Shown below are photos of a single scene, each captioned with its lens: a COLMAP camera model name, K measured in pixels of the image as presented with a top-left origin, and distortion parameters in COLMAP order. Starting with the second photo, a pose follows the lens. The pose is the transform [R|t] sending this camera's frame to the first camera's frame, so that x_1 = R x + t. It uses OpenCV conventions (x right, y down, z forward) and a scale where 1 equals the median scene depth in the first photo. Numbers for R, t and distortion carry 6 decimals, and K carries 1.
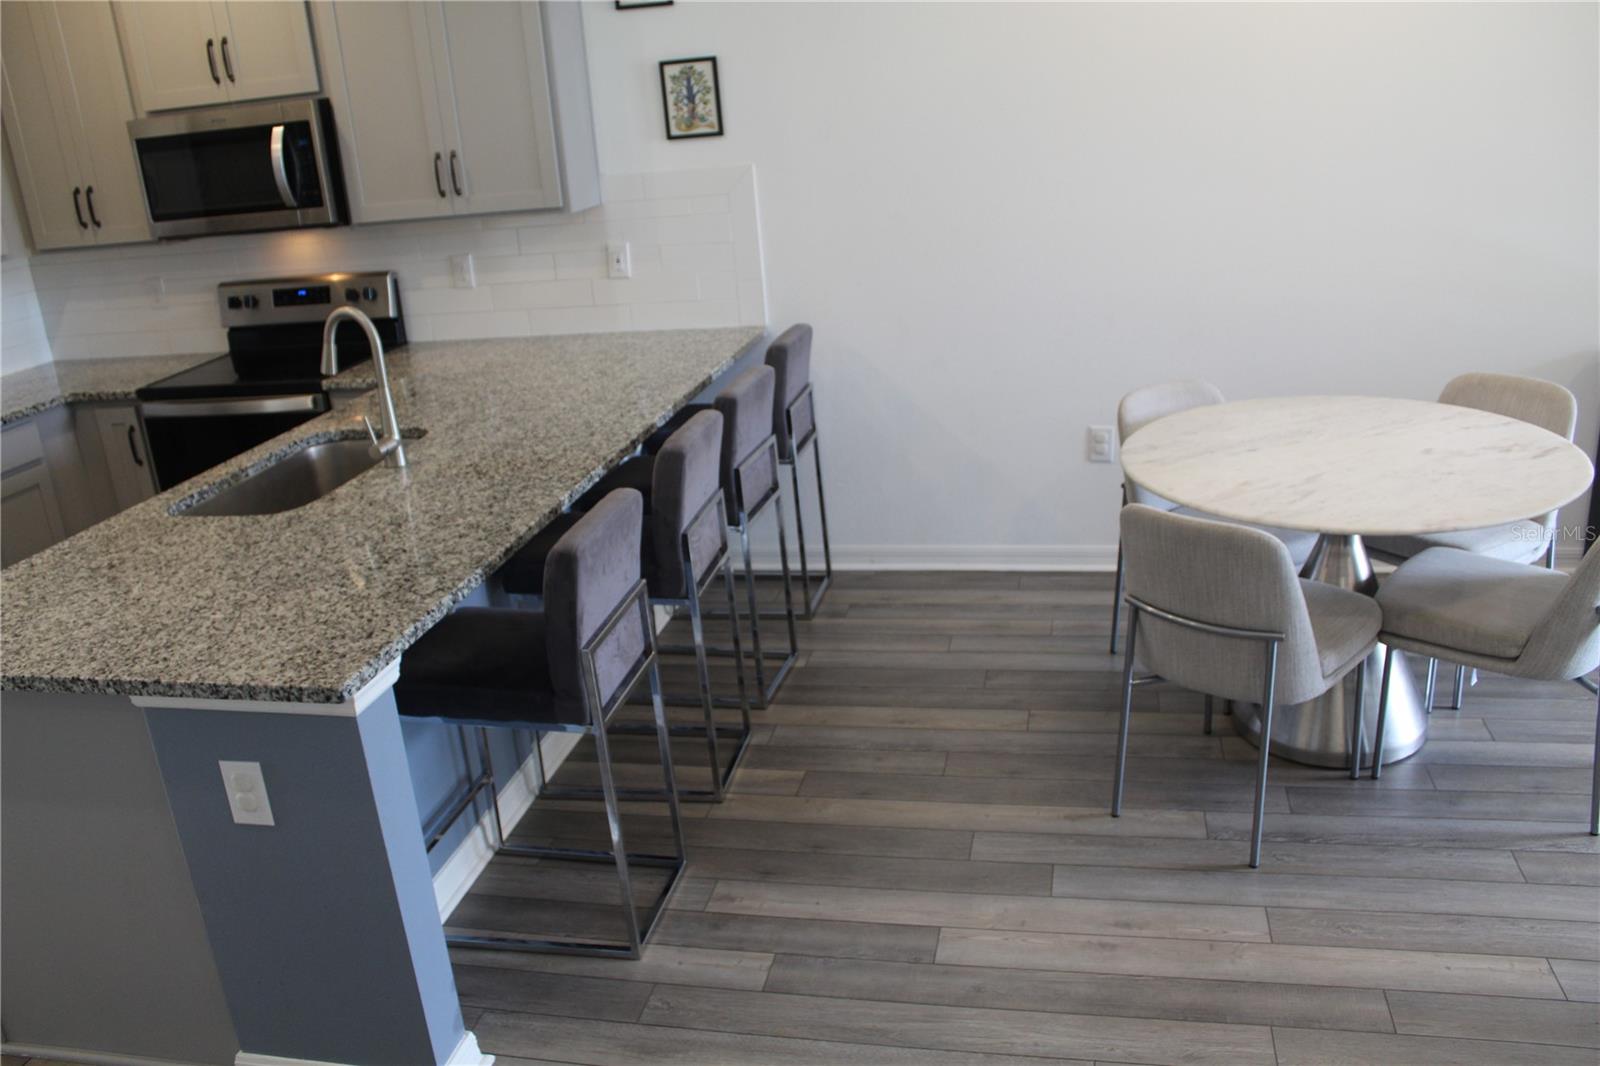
lens RADIAL K [[1318.8, 0, 805.1], [0, 1318.8, 518.3], [0, 0, 1]] dist [-0.159554, 0.130638]
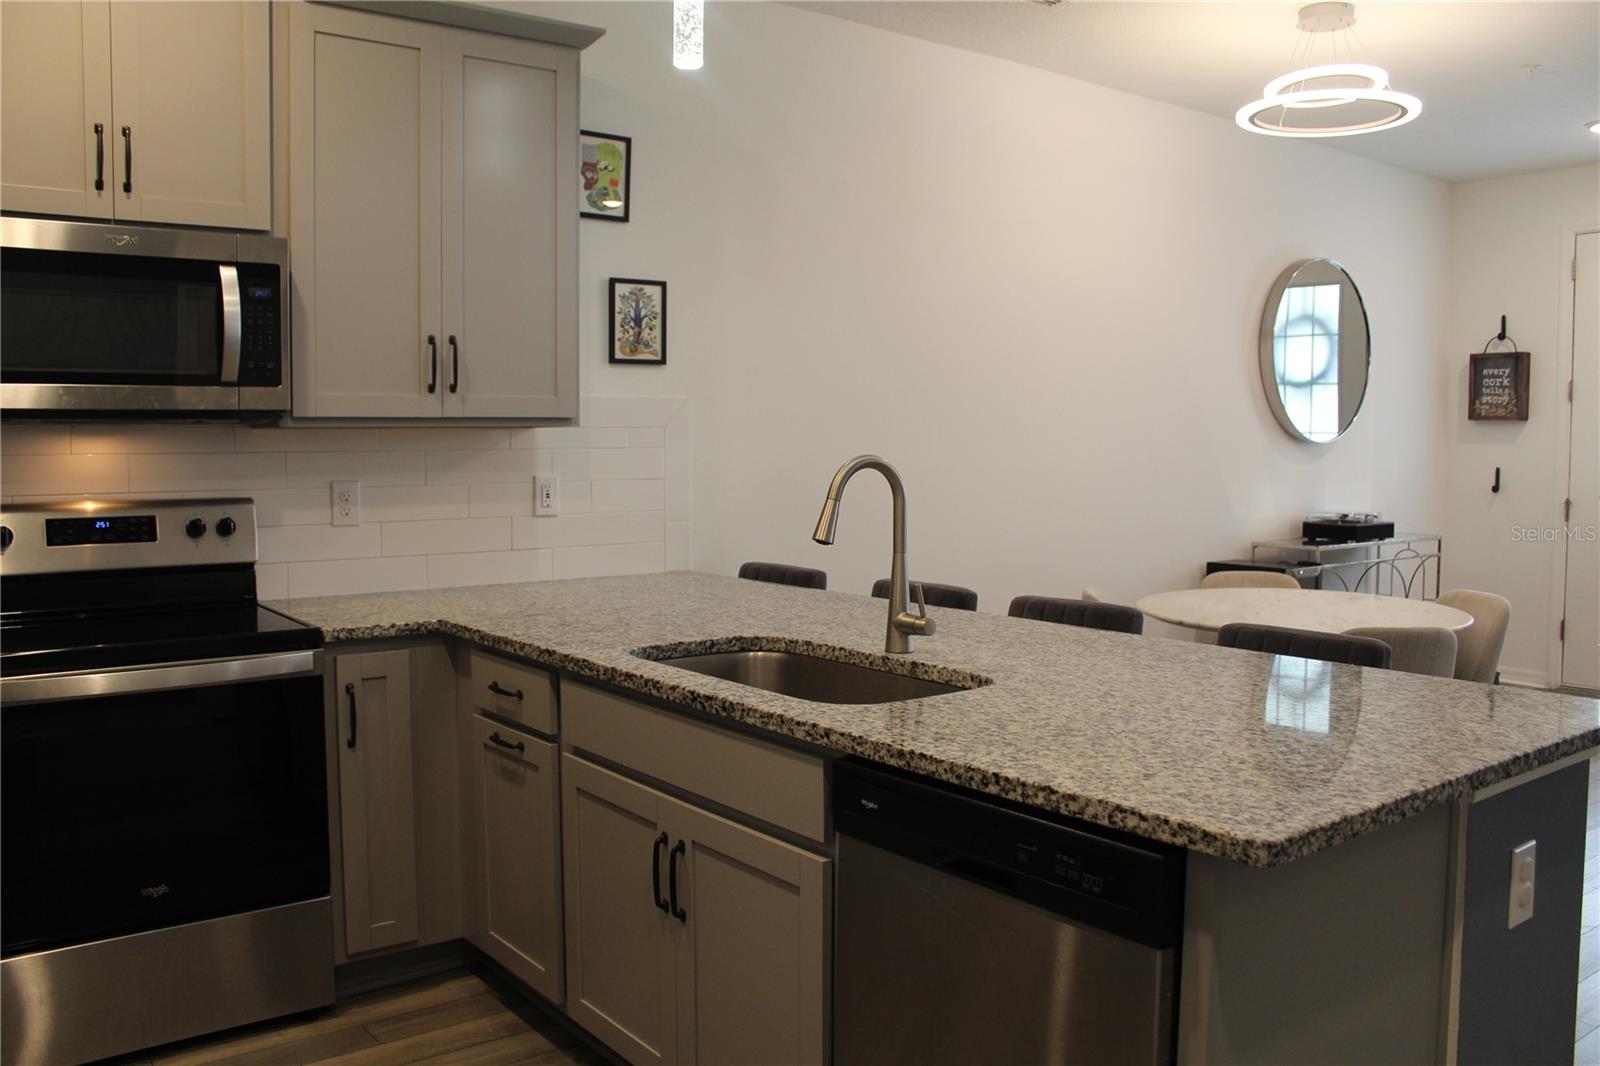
lens RADIAL K [[1318.8, 0, 799.5], [0, 1318.8, 522.1], [0, 0, 1]] dist [-0.159554, 0.130638]
pose [[0.648920, 0.027639, 0.760354, -0.723783], [0.197446, 0.958987, -0.203369, 0.027096], [-0.734791, 0.282100, 0.616849, 0.378912]]
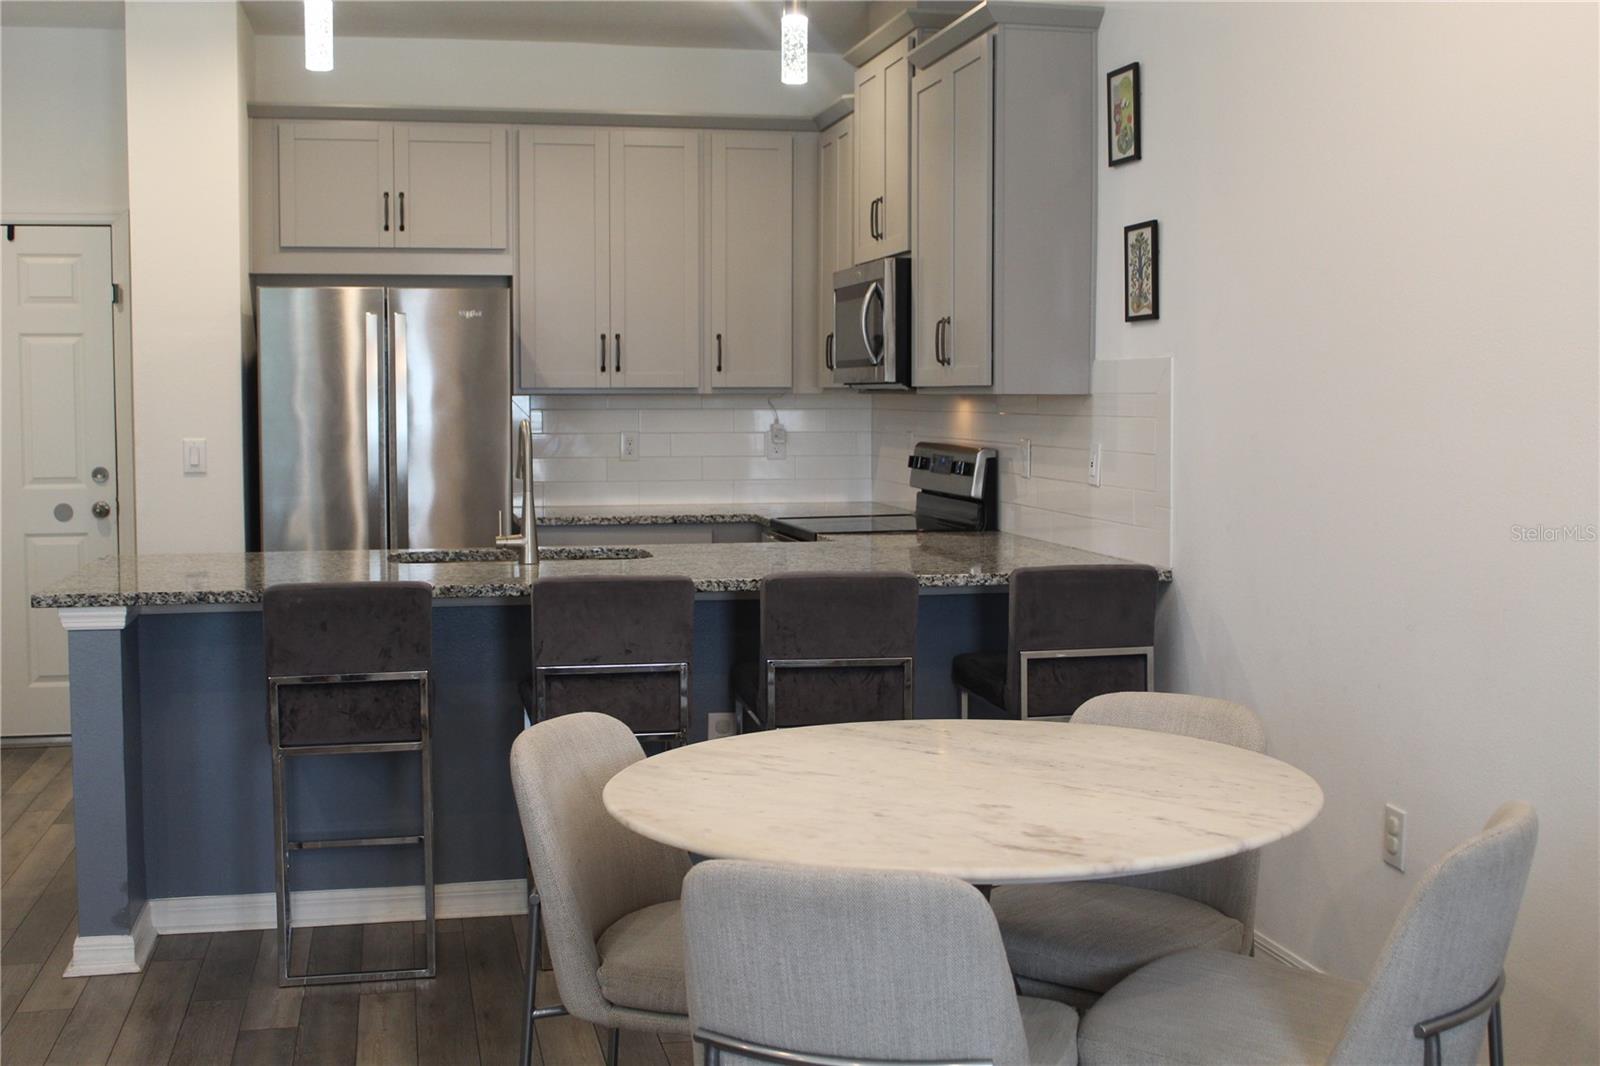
lens RADIAL K [[1830.8, 0, 789.1], [0, 1830.8, 513.3], [0, 0, 1]] dist [-0.068183, 0.000000]
pose [[0.410409, 0.136611, -0.901611, 0.867138], [-0.319849, 0.947466, -0.002035, -0.109934], [0.853968, 0.289214, 0.432544, 0.368158]]
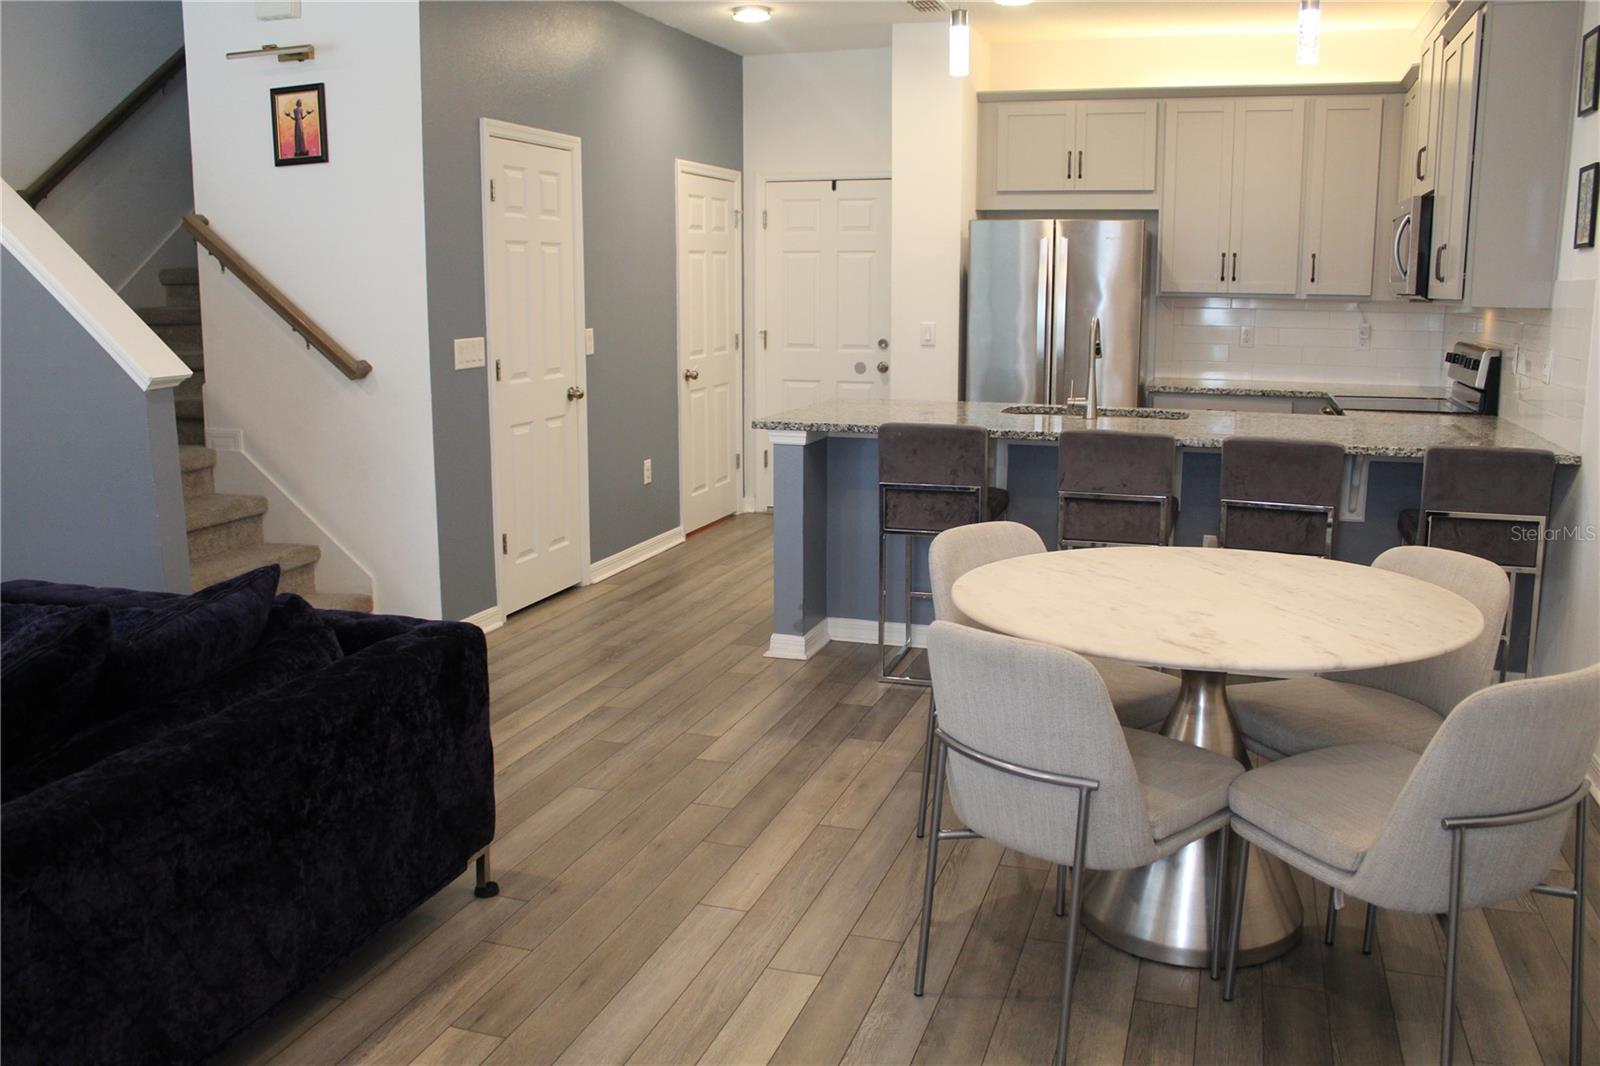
lens RADIAL K [[1318.8, 0, 795.1], [0, 1318.8, 525.3], [0, 0, 1]] dist [-0.159554, 0.130638]
pose [[-0.111593, 0.255678, -0.960300, 0.944207], [-0.310119, 0.909116, 0.278089, -0.186348], [0.944126, 0.328840, -0.022160, 0.543114]]
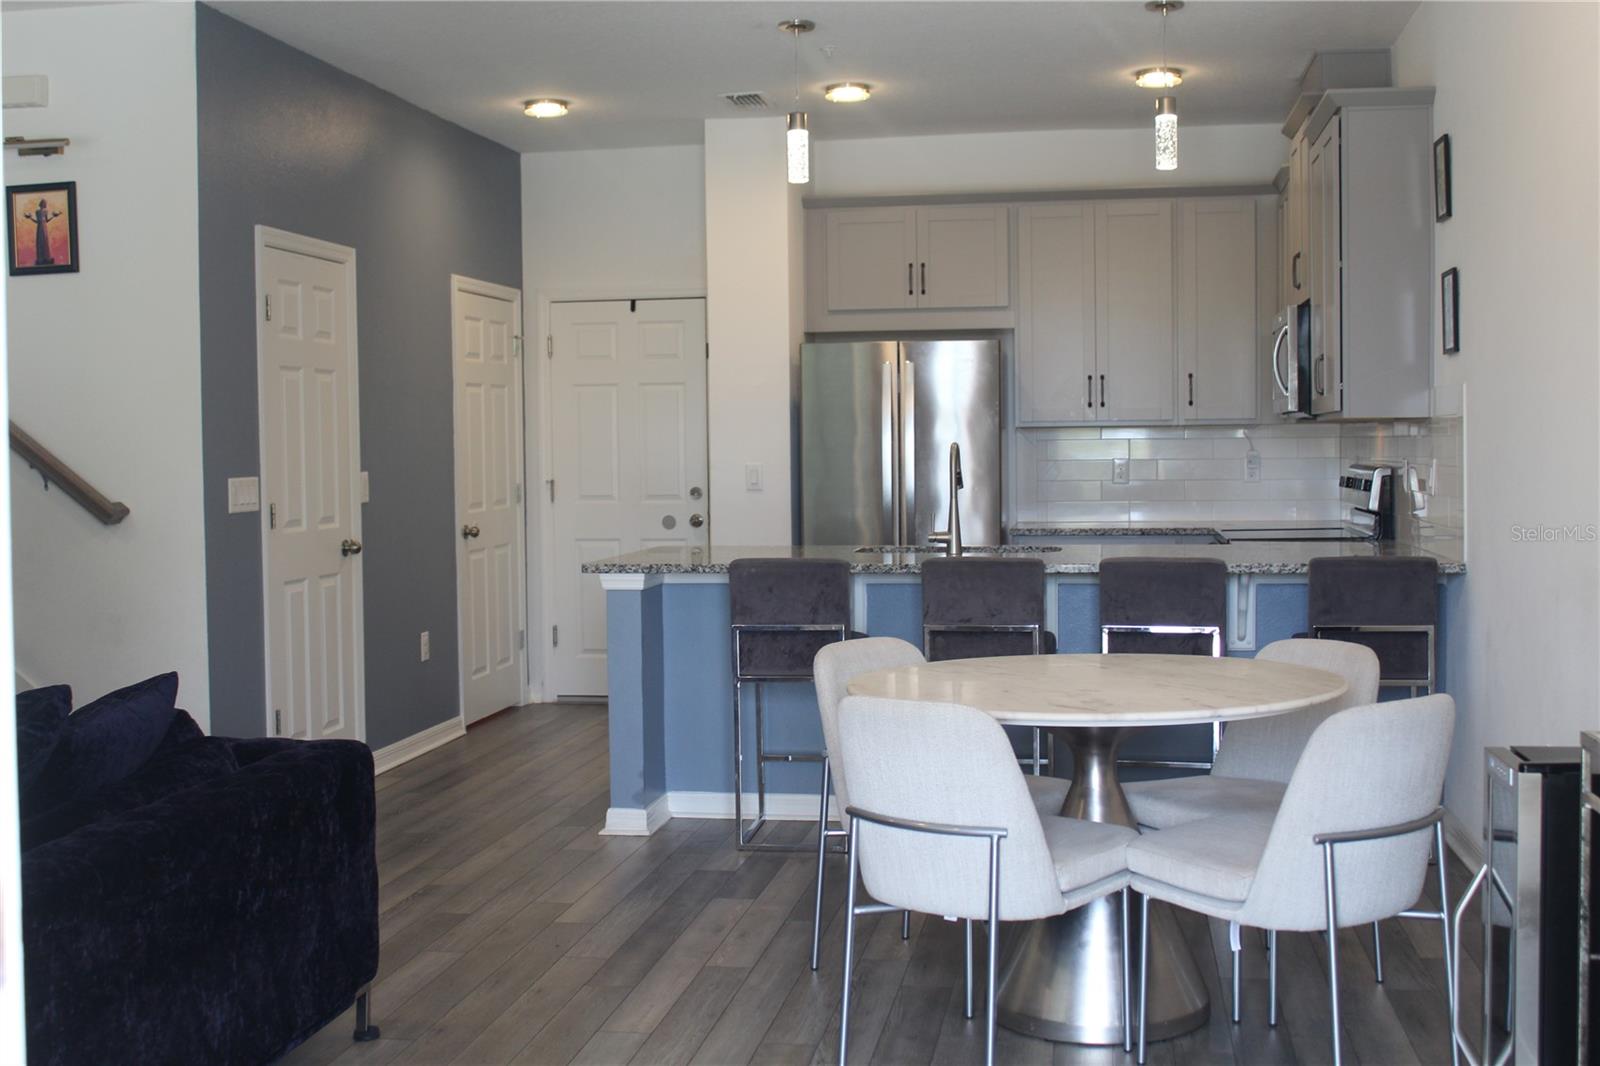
lens RADIAL K [[1830.8, 0, 791.3], [0, 1830.8, 509.6], [0, 0, 1]] dist [-0.068183, 0.000000]
pose [[0.040912, 0.112950, -0.992758, 1.229164], [-0.311348, 0.945561, 0.094749, -0.163059], [0.949415, 0.305216, 0.073852, 0.489386]]
